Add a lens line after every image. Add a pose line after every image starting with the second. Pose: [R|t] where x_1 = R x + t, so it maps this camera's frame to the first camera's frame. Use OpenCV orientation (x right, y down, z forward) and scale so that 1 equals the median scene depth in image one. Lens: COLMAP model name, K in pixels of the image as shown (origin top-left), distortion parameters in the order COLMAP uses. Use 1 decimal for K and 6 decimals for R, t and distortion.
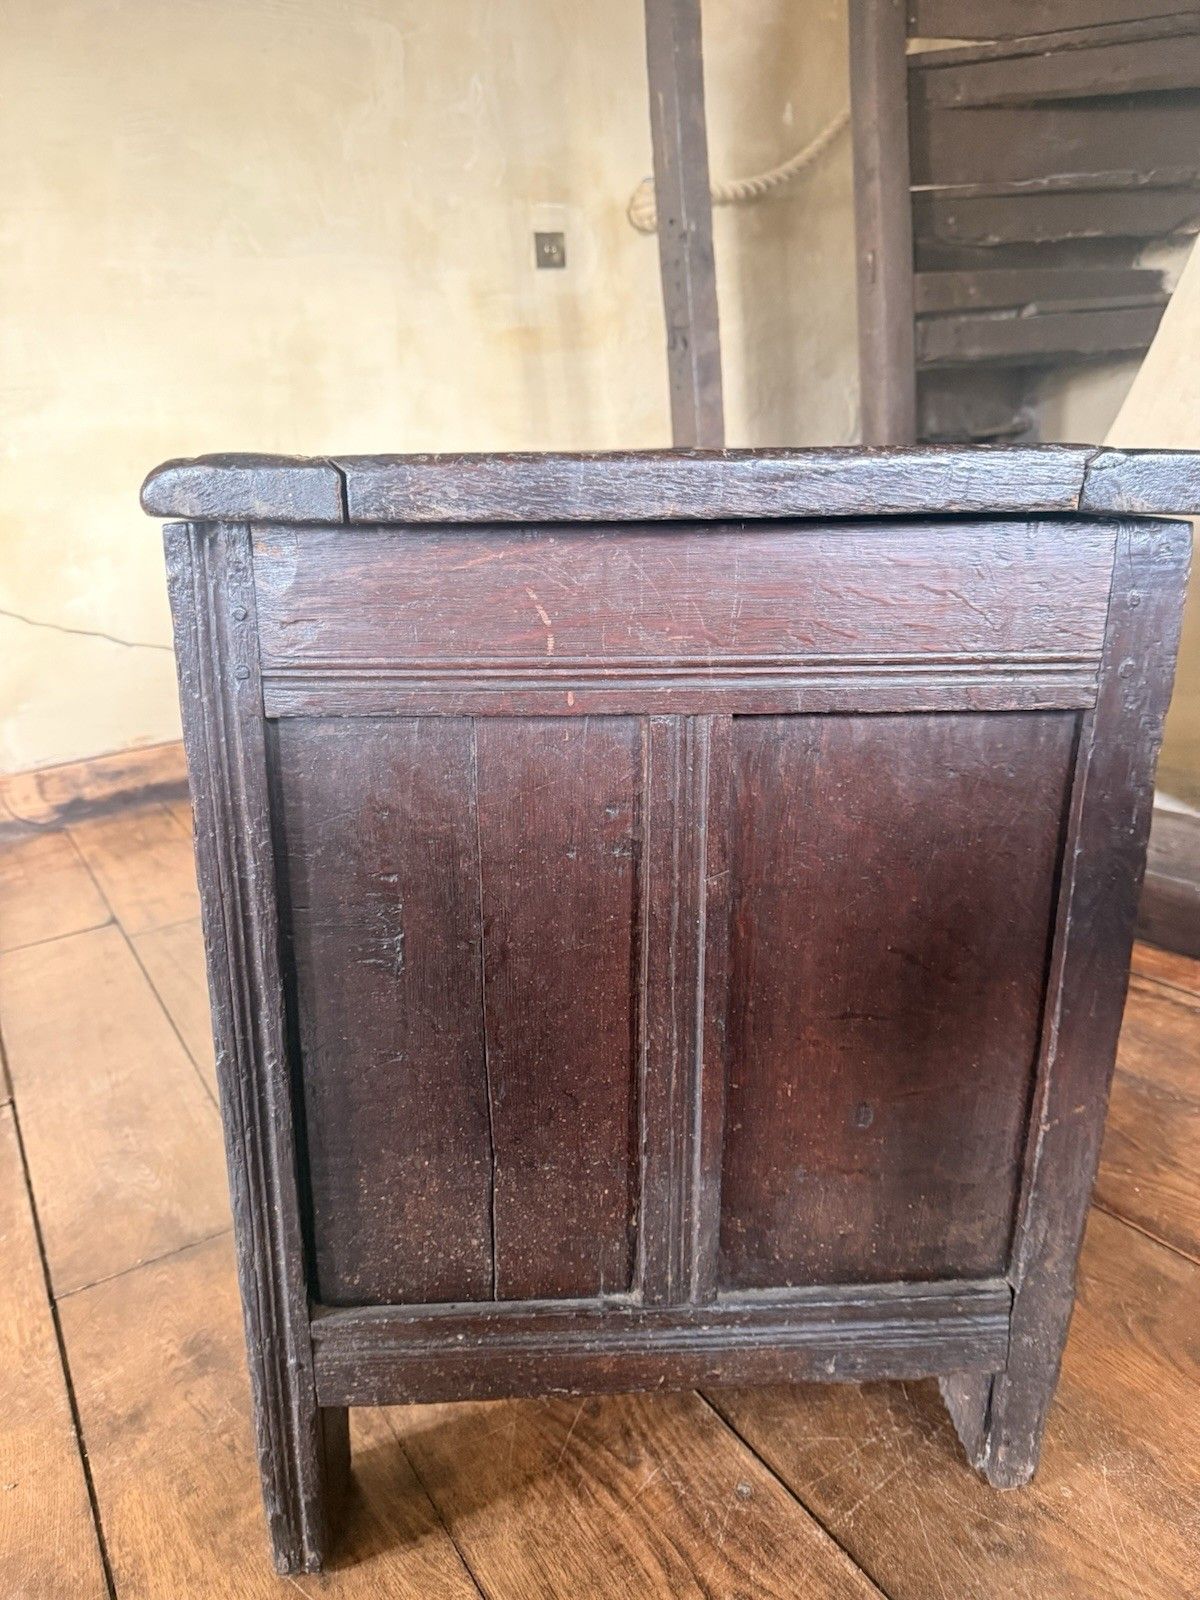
lens RADIAL K [[1142.3, 0, 598.9], [0, 1142.3, 813.5], [0, 0, 1]] dist [0.006842, -0.018595]
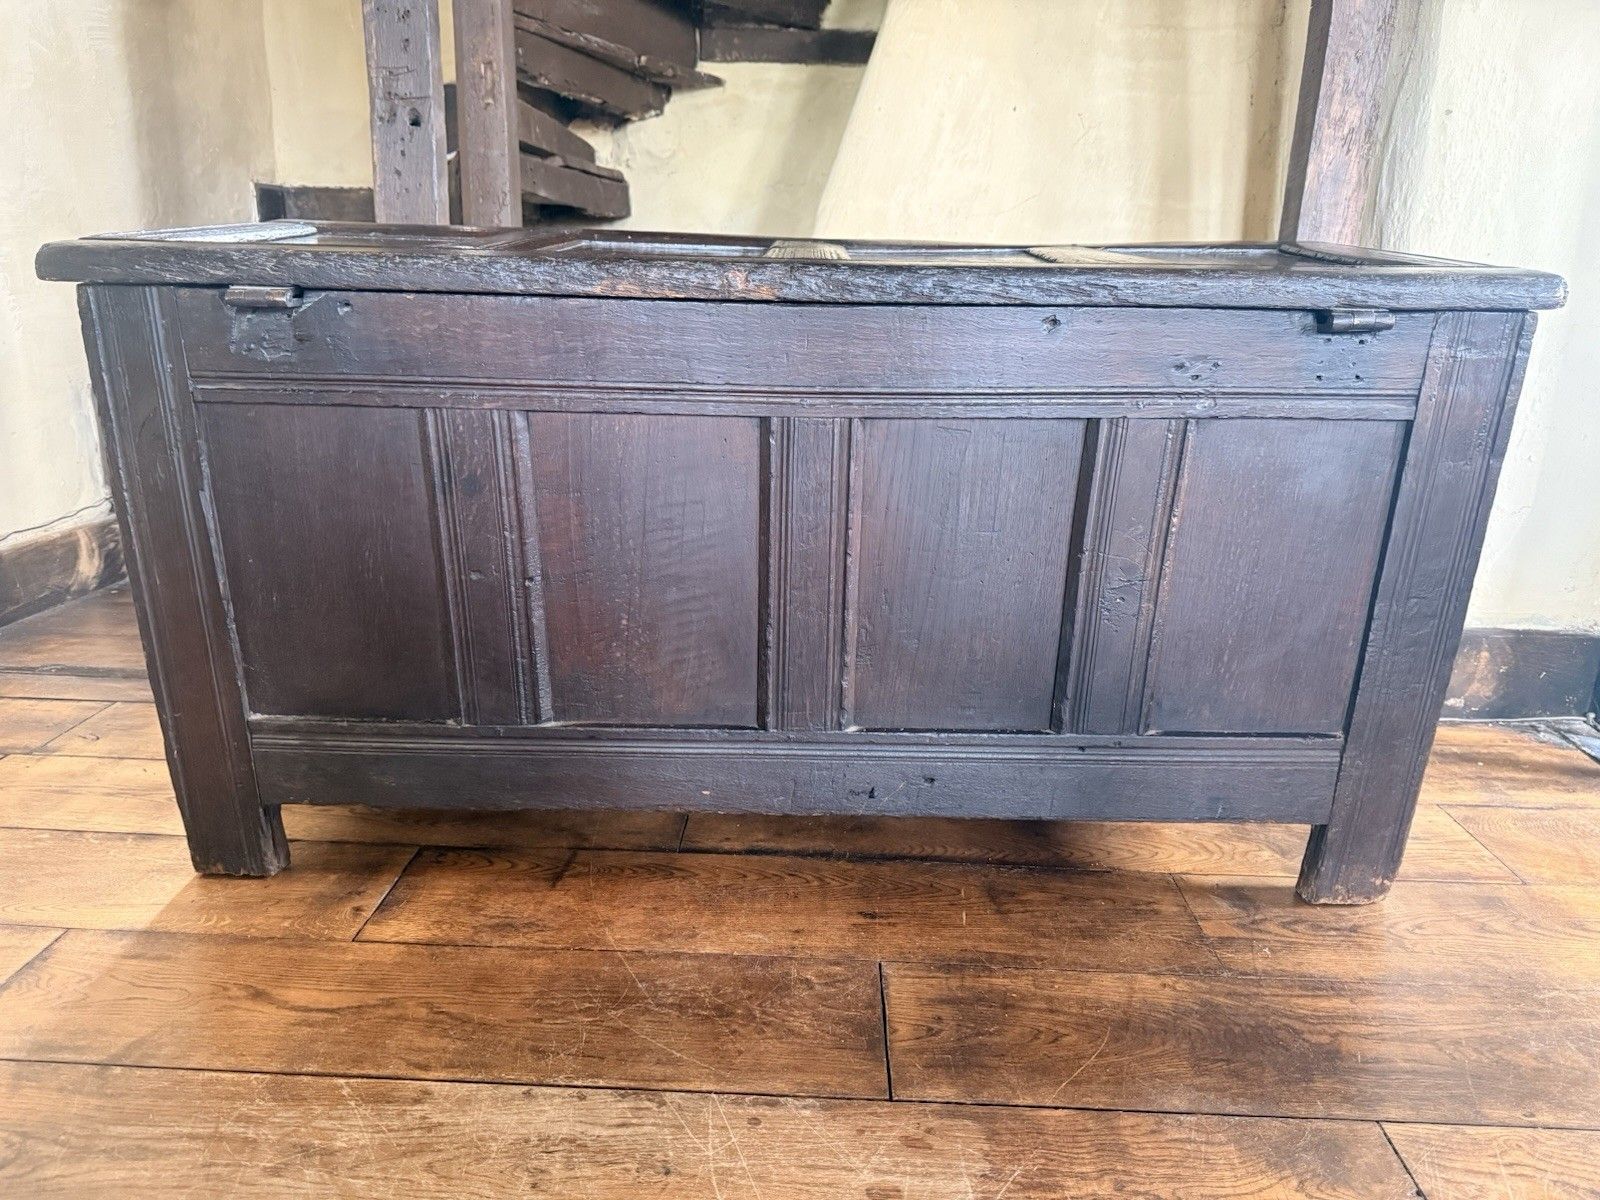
lens RADIAL K [[1142.3, 0, 803.3], [0, 1142.3, 605.2], [0, 0, 1]] dist [0.006842, -0.018595]
pose [[0.530129, -0.123356, 0.838896, -0.430766], [0.182426, 0.982785, 0.029232, -0.053754], [-0.828061, 0.137540, 0.543506, 0.363067]]
